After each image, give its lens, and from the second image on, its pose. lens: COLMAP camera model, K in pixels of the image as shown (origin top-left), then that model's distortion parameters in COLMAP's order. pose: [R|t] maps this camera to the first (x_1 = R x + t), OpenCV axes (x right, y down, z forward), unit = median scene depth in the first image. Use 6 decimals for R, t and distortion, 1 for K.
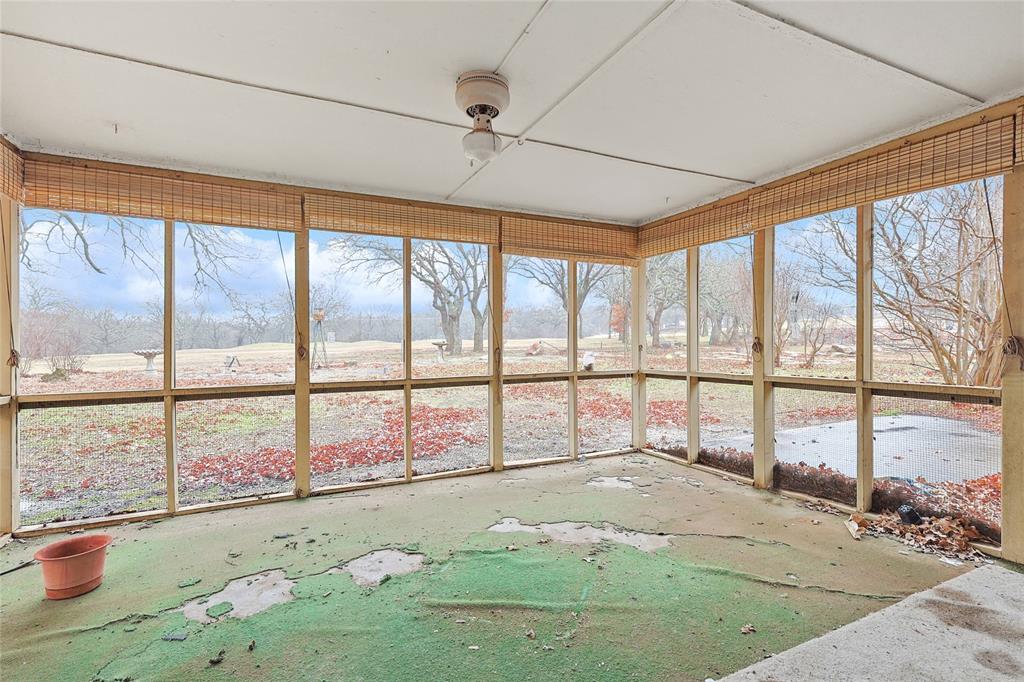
lens RADIAL K [[482.3, 0, 510.4], [0, 482.3, 335.3], [0, 0, 1]] dist [0.001682, 0.000136]
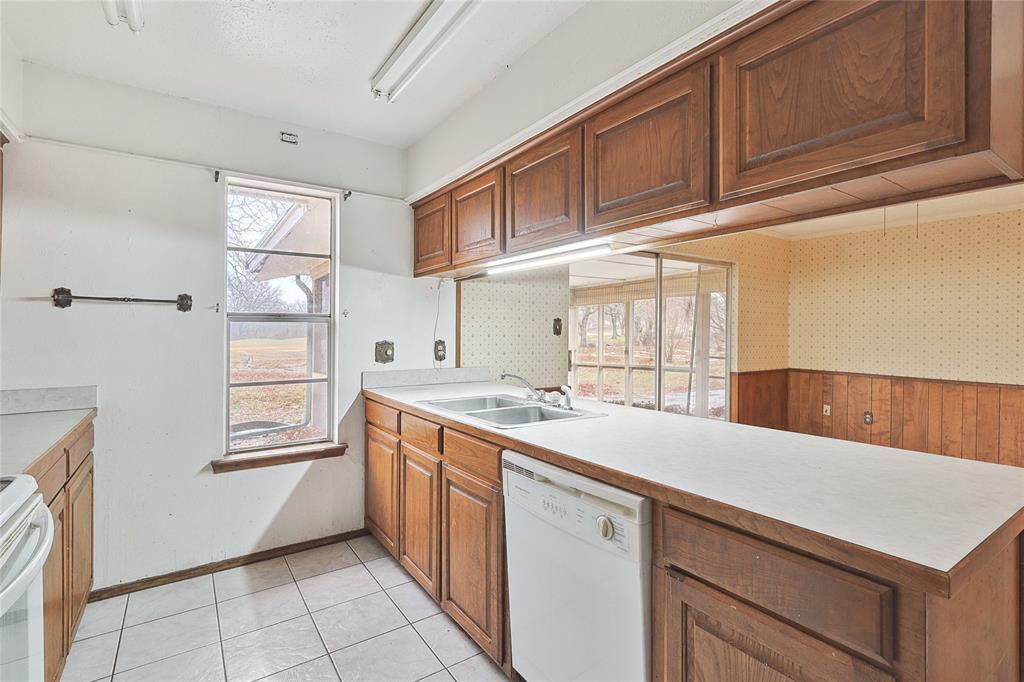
lens RADIAL K [[482.3, 0, 510.6], [0, 482.3, 337.7], [0, 0, 1]] dist [0.001682, 0.000136]
pose [[0.989704, 0.002389, 0.143108, -0.346349], [-0.003748, 0.999950, 0.009229, -0.061307], [-0.143079, -0.009670, 0.989664, -1.142285]]
